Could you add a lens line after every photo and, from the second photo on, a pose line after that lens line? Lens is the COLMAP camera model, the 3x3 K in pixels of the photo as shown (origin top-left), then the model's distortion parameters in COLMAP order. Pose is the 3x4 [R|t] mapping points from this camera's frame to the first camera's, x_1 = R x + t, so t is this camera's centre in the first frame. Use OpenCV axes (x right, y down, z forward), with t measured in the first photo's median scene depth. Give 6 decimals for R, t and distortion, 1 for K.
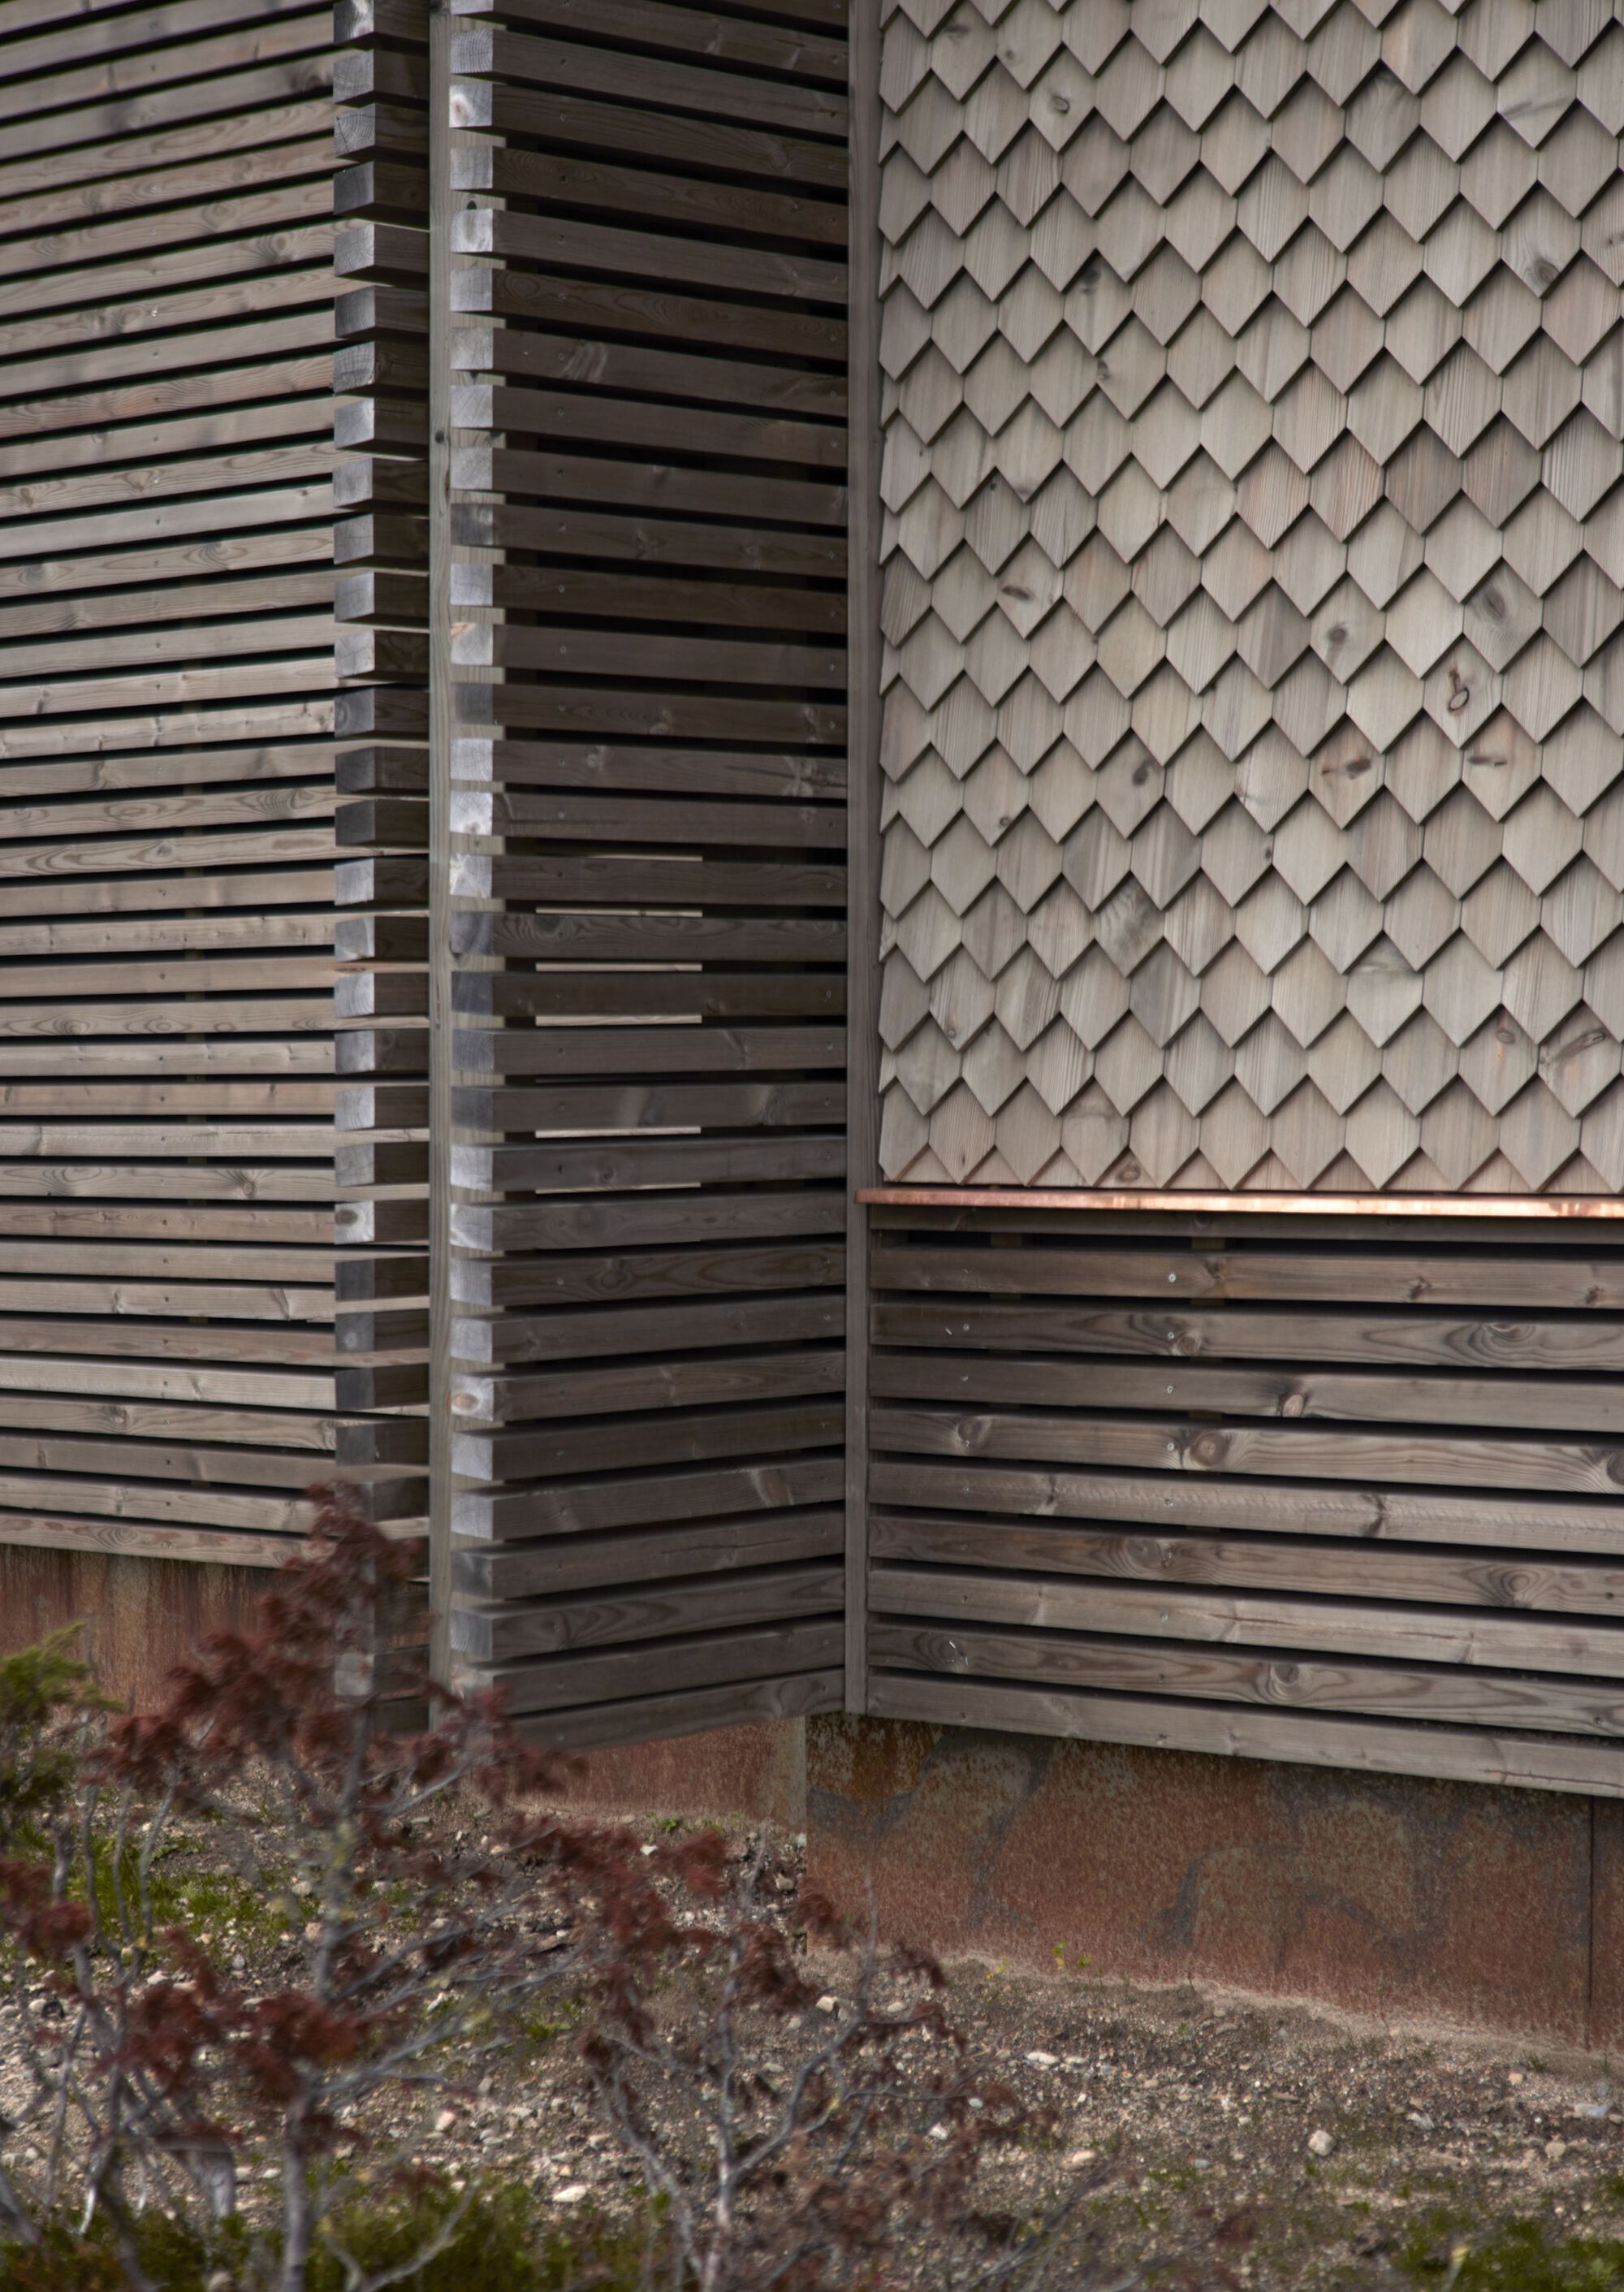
lens RADIAL K [[5040.5, 0, 812.9], [0, 5040.5, 1155.4], [0, 0, 1]] dist [0.106277, 0.000000]
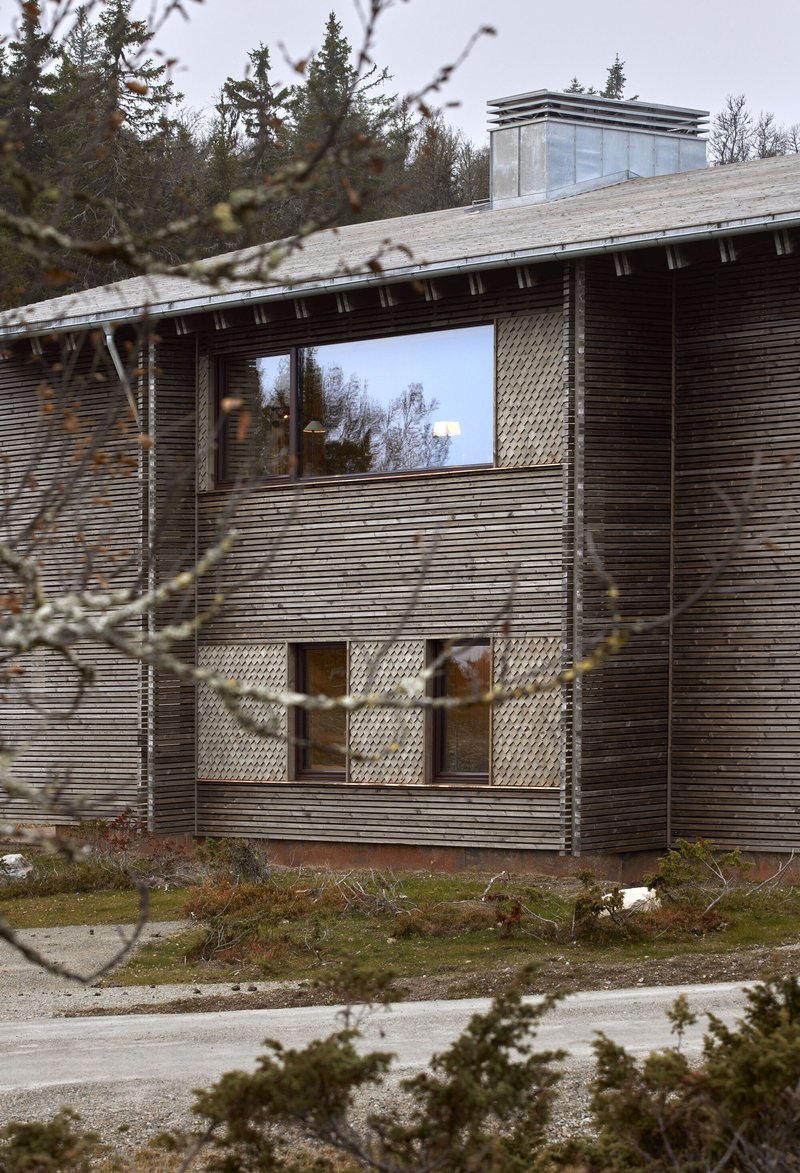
lens RADIAL K [[3246.6, 0, 395.1], [0, 3246.6, 588.3], [0, 0, 1]] dist [-0.178660, 0.000000]
pose [[0.998967, -0.003906, -0.045284, 0.672787], [0.001947, 0.999063, -0.043232, -0.089530], [0.045410, 0.043099, 0.998038, -5.167520]]
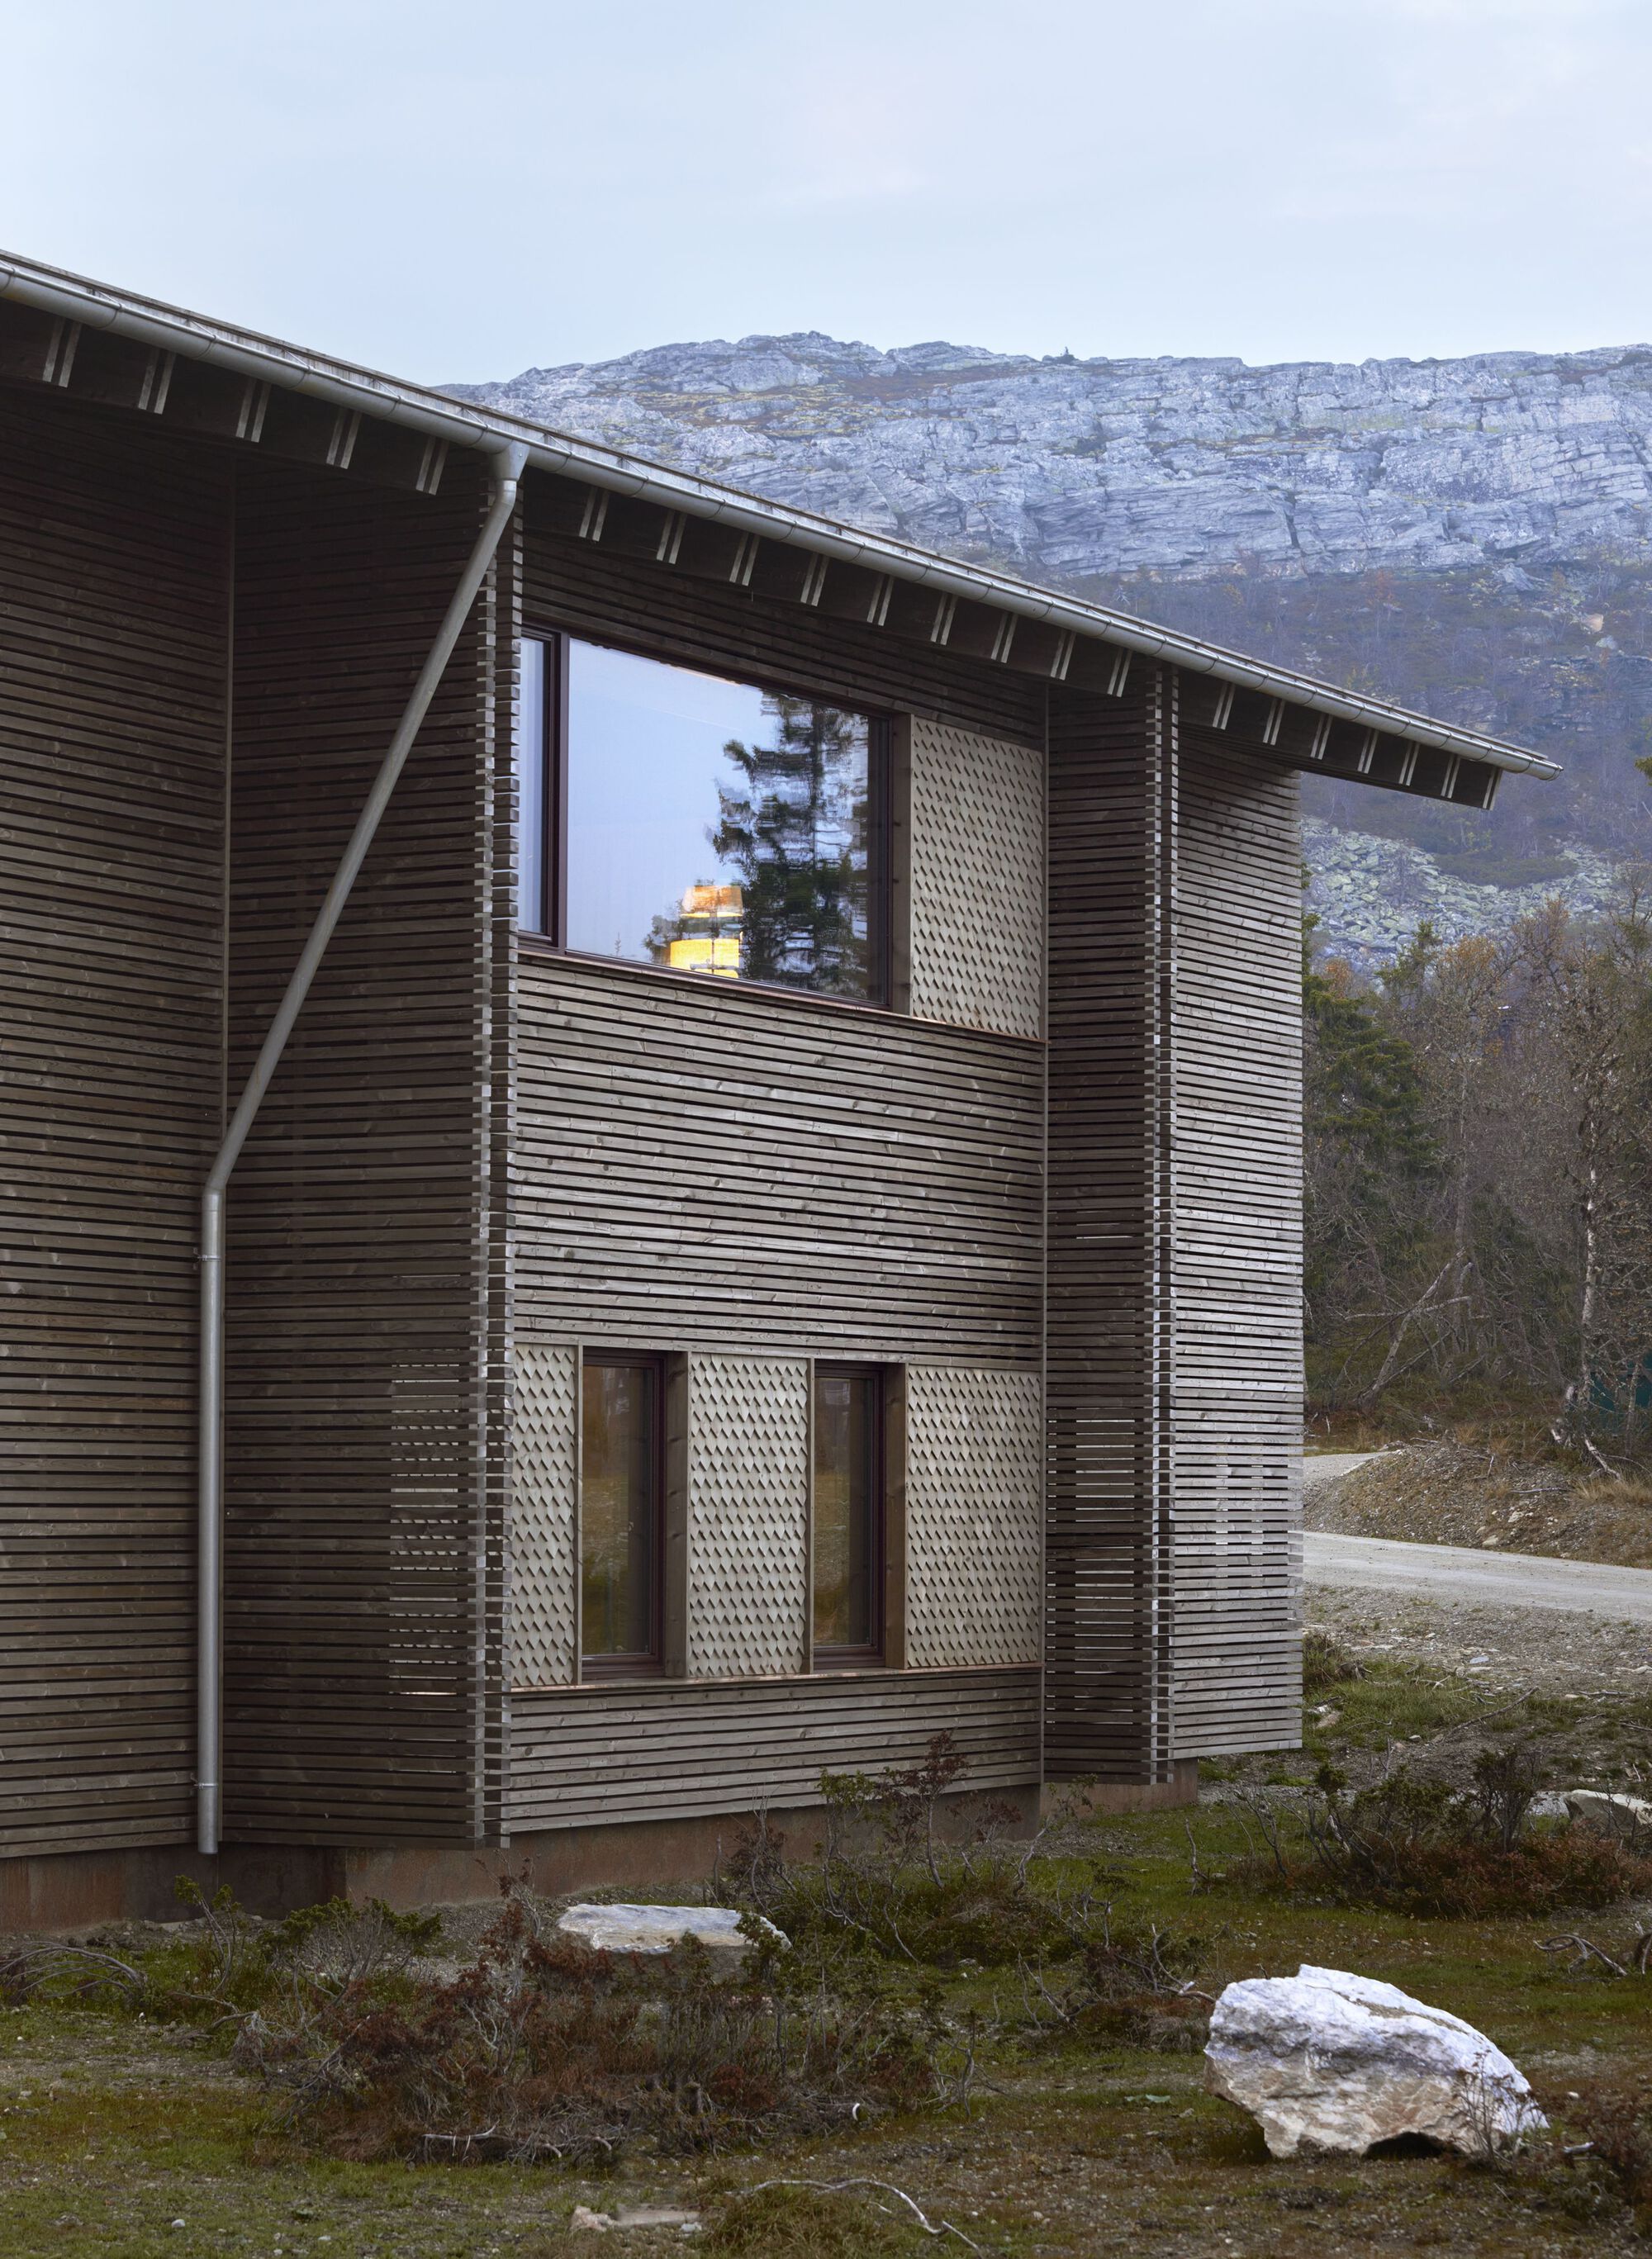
lens RADIAL K [[5376.7, 0, 823.1], [0, 5376.7, 1131.2], [0, 0, 1]] dist [-0.284589, 0.000000]
pose [[-0.244602, 0.064669, 0.967465, -3.813668], [0.000145, 0.997776, -0.066658, -0.141064], [-0.969623, -0.016164, -0.244068, 1.677372]]
